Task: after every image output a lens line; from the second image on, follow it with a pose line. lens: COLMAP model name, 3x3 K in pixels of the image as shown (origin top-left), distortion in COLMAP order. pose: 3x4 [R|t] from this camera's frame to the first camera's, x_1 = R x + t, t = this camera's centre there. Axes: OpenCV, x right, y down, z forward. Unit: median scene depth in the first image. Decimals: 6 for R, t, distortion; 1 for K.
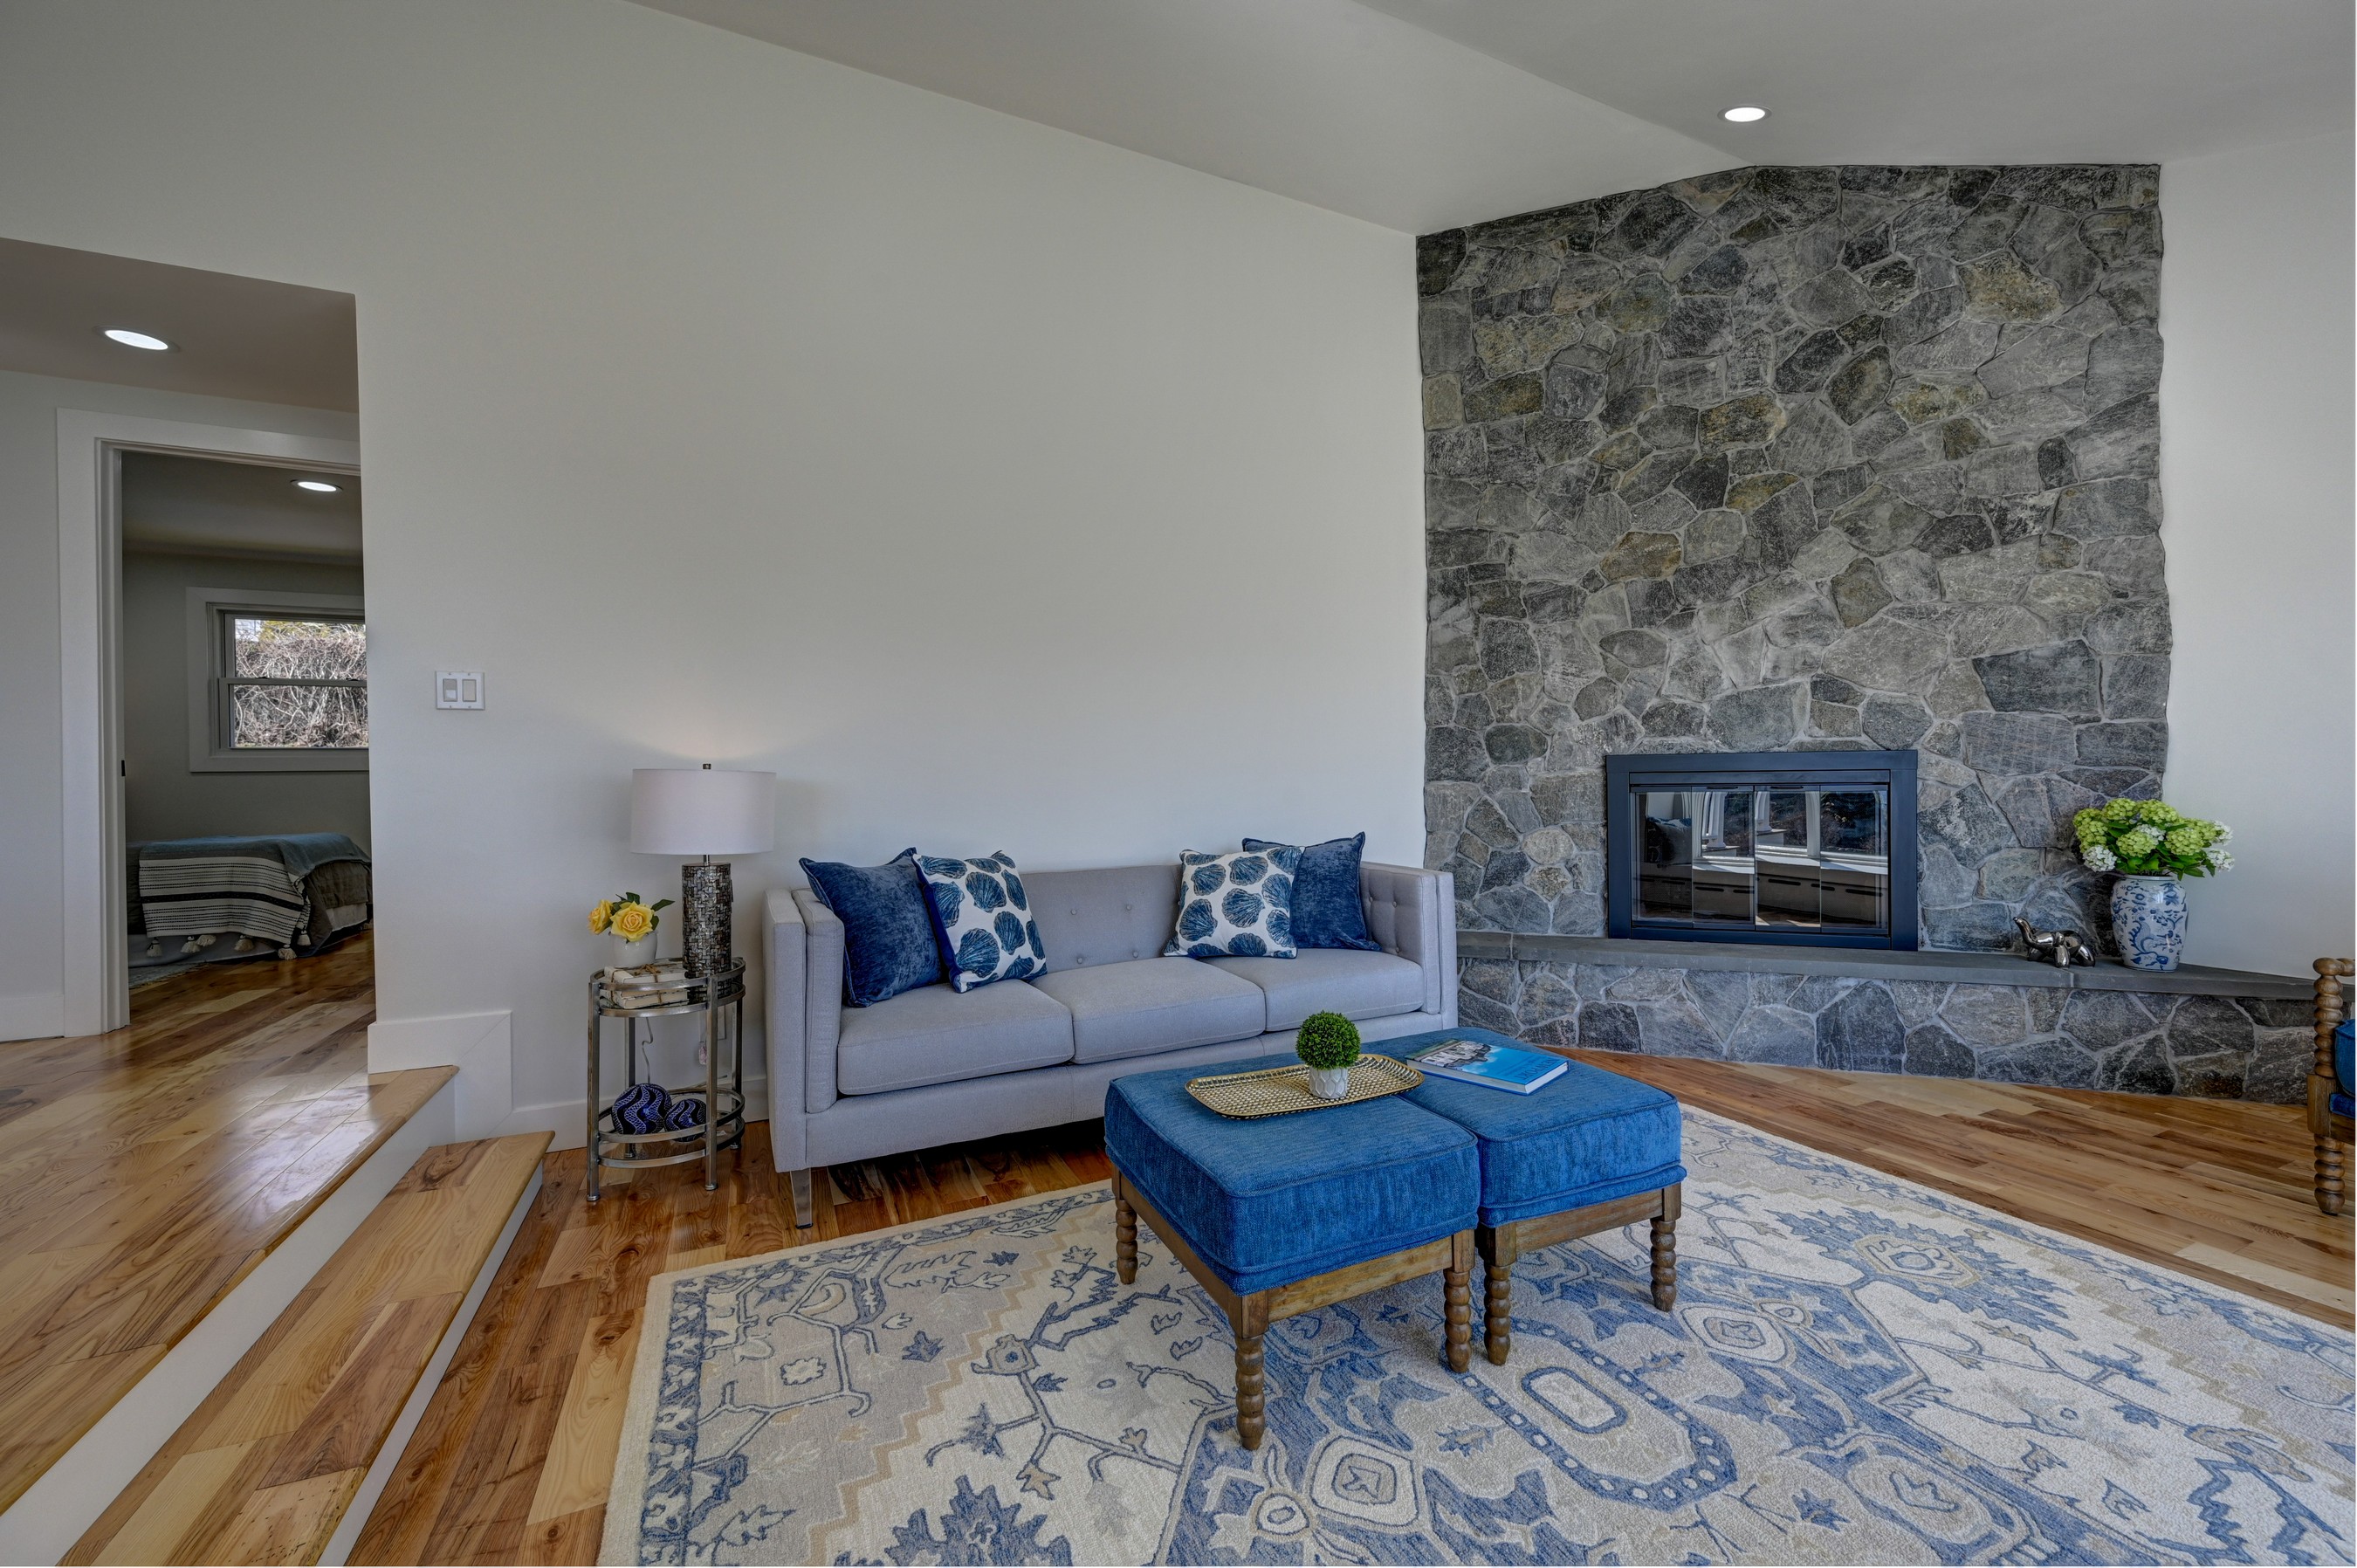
lens RADIAL K [[929.3, 0, 1188.4], [0, 929.3, 781.6], [0, 0, 1]] dist [-0.000588, 0.000414]
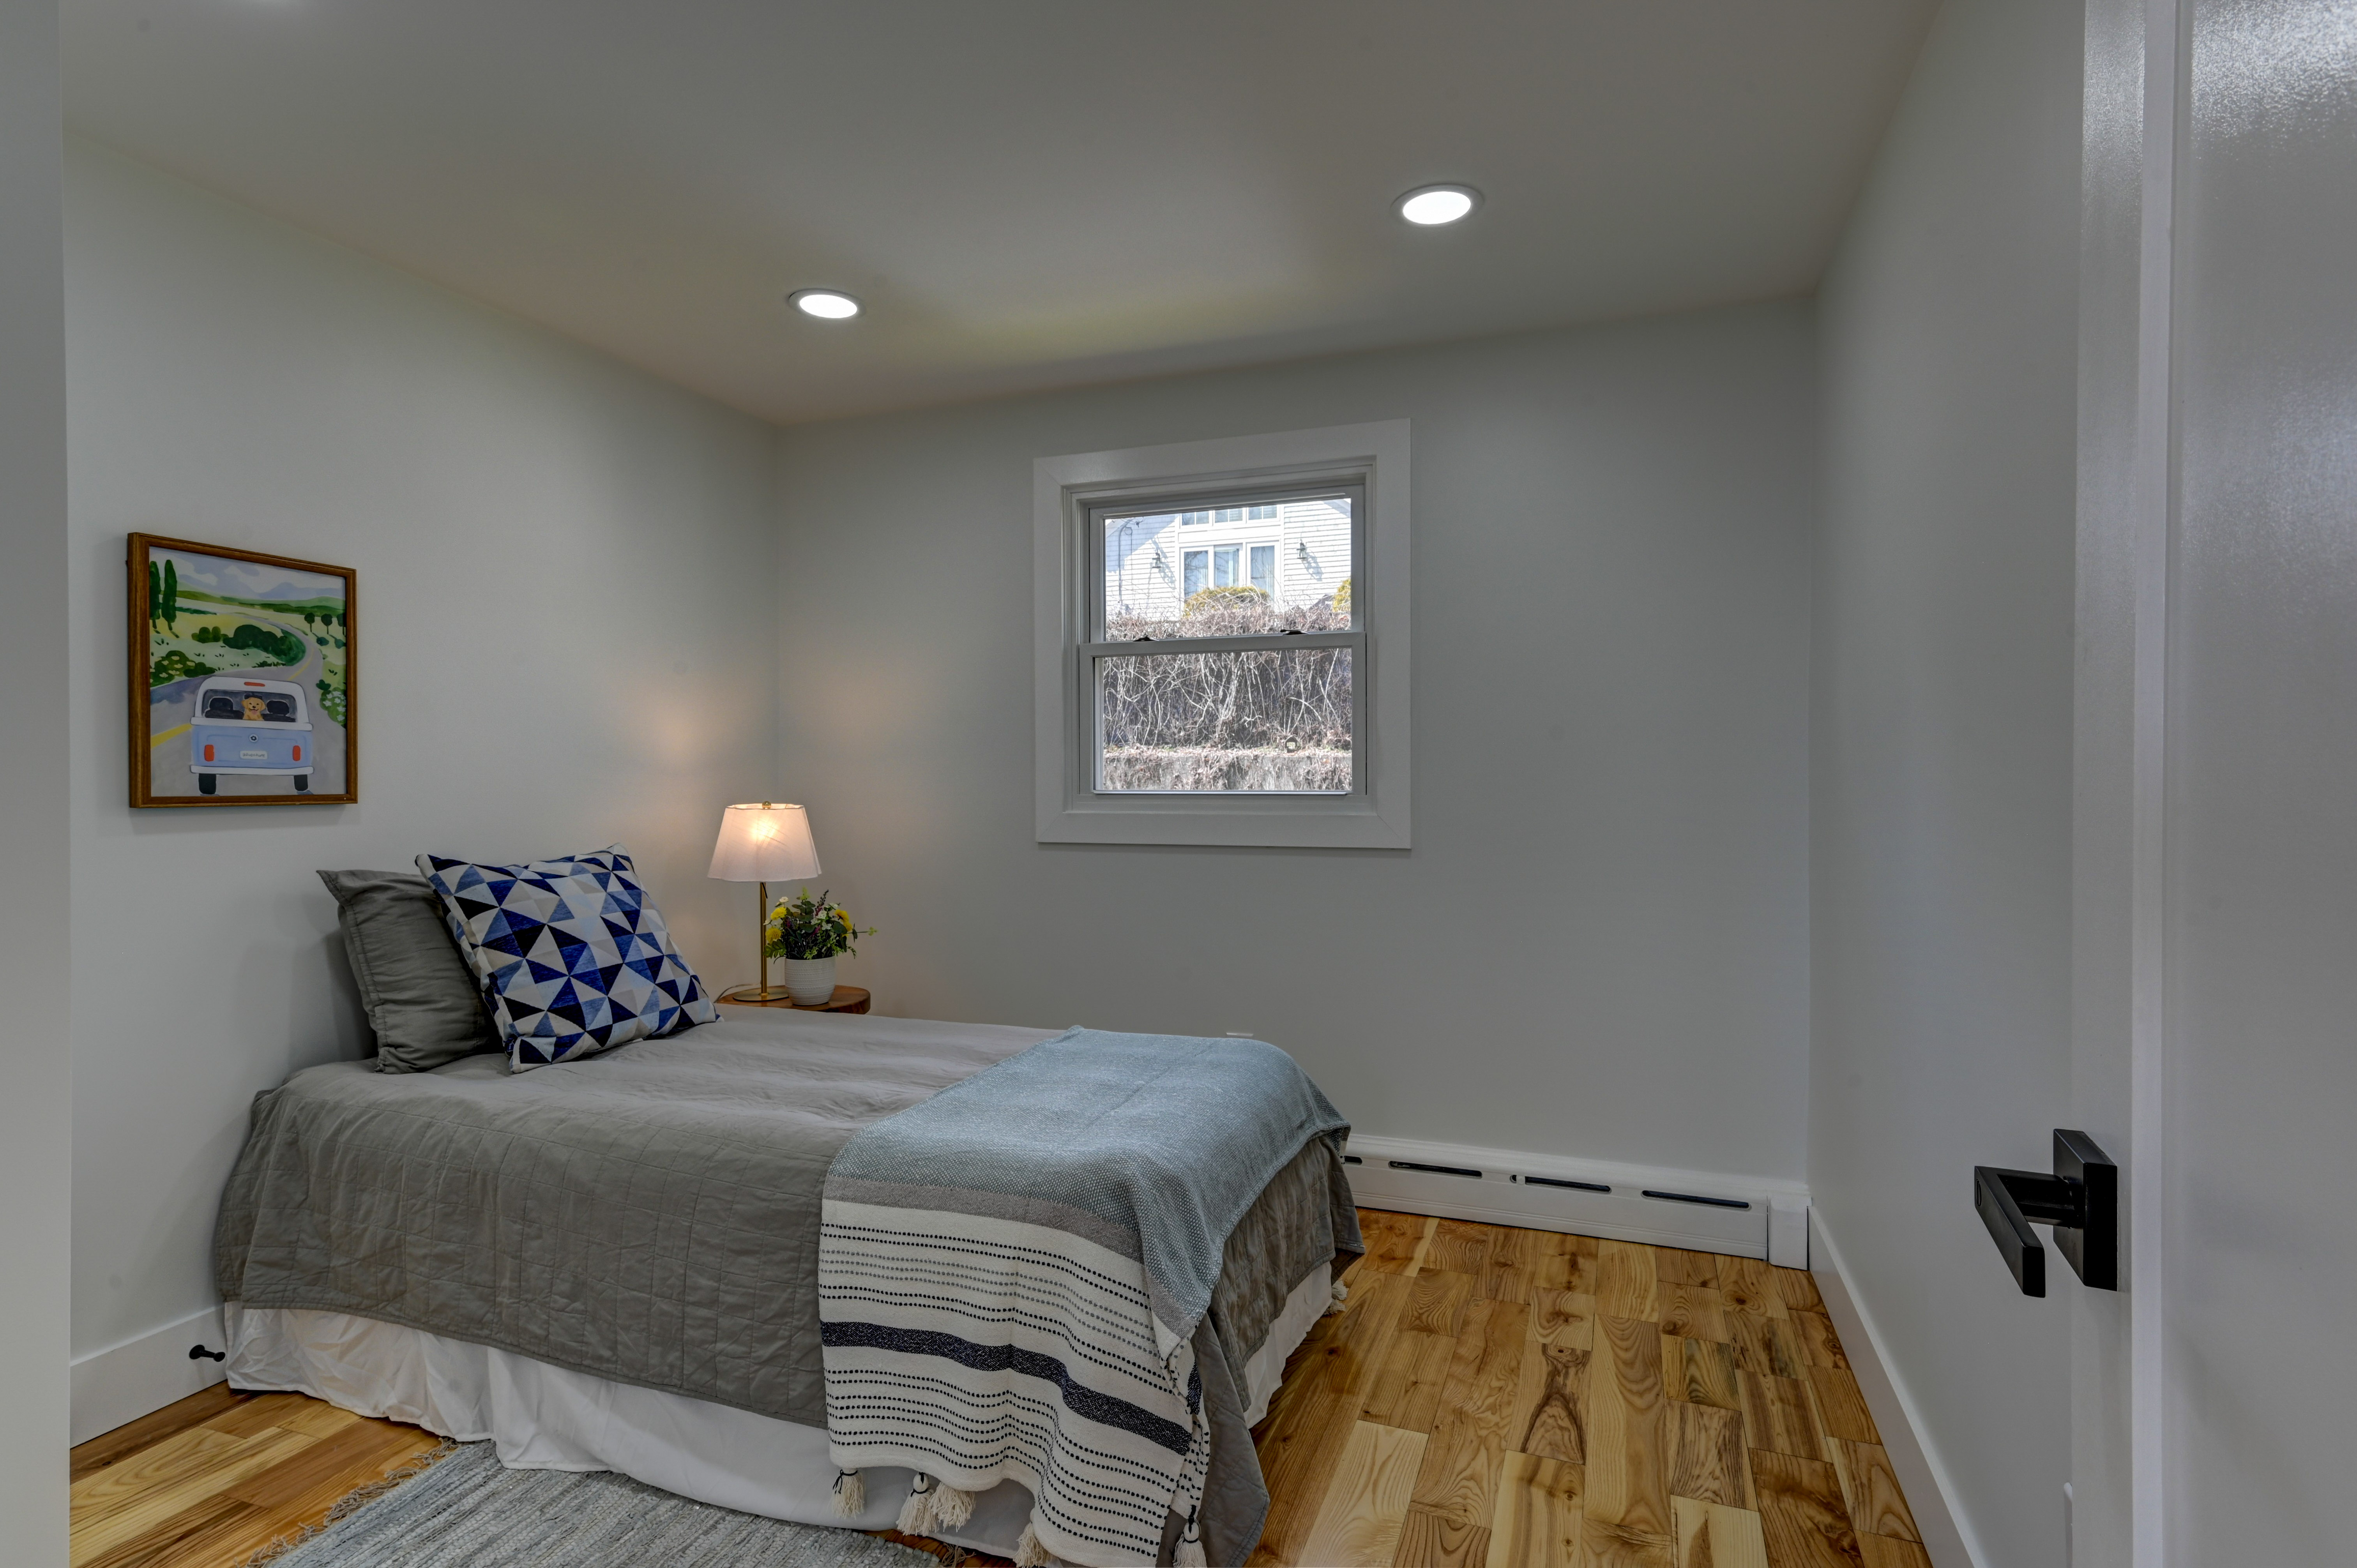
lens RADIAL K [[1203.5, 0, 1176.5], [0, 1203.5, 781.2], [0, 0, 1]] dist [0.000241, 0.000008]
pose [[0.701319, 0.015902, -0.712670, -0.706507], [-0.011997, 0.999873, 0.010505, -0.060770], [0.712747, 0.001183, 0.701421, 0.748884]]
